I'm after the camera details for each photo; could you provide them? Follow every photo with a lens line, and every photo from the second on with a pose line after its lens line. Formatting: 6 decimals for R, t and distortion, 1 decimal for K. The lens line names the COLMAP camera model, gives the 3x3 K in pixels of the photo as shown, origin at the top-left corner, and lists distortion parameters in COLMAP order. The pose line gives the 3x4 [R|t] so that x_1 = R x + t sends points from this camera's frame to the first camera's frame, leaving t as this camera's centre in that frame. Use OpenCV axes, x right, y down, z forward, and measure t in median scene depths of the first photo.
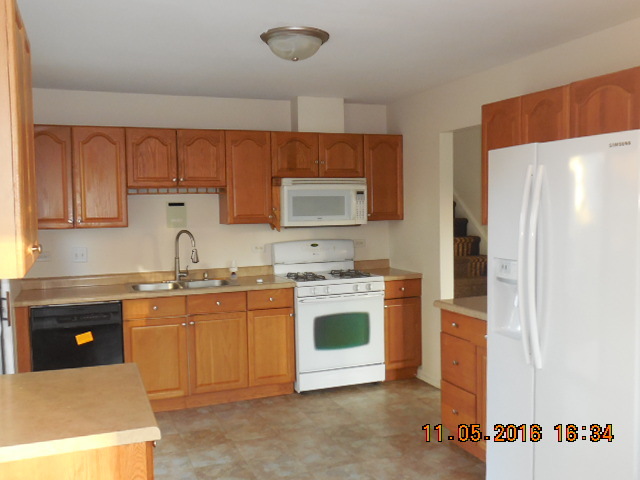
lens RADIAL K [[621.4, 0, 320.0], [0, 621.4, 240.0], [0, 0, 1]] dist [0.004360, -0.000891]
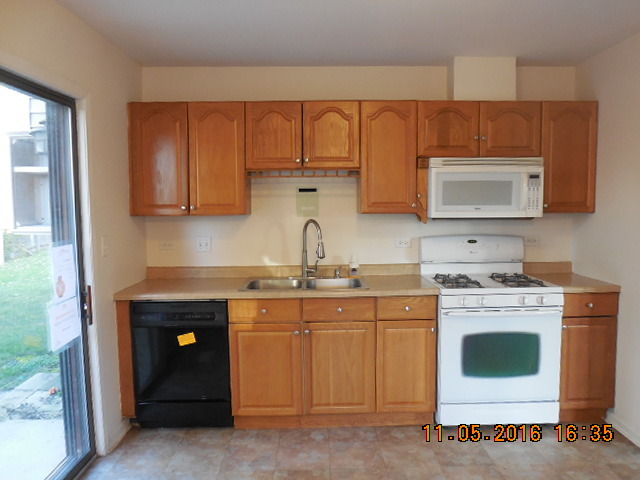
lens RADIAL K [[495.4, 0, 320.0], [0, 495.4, 240.0], [0, 0, 1]] dist [-0.054581, 0.065384]
pose [[0.934386, 0.036443, -0.354393, 0.036921], [-0.027365, 0.999157, 0.030594, -0.008829], [0.355210, -0.018889, 0.934596, 0.351588]]
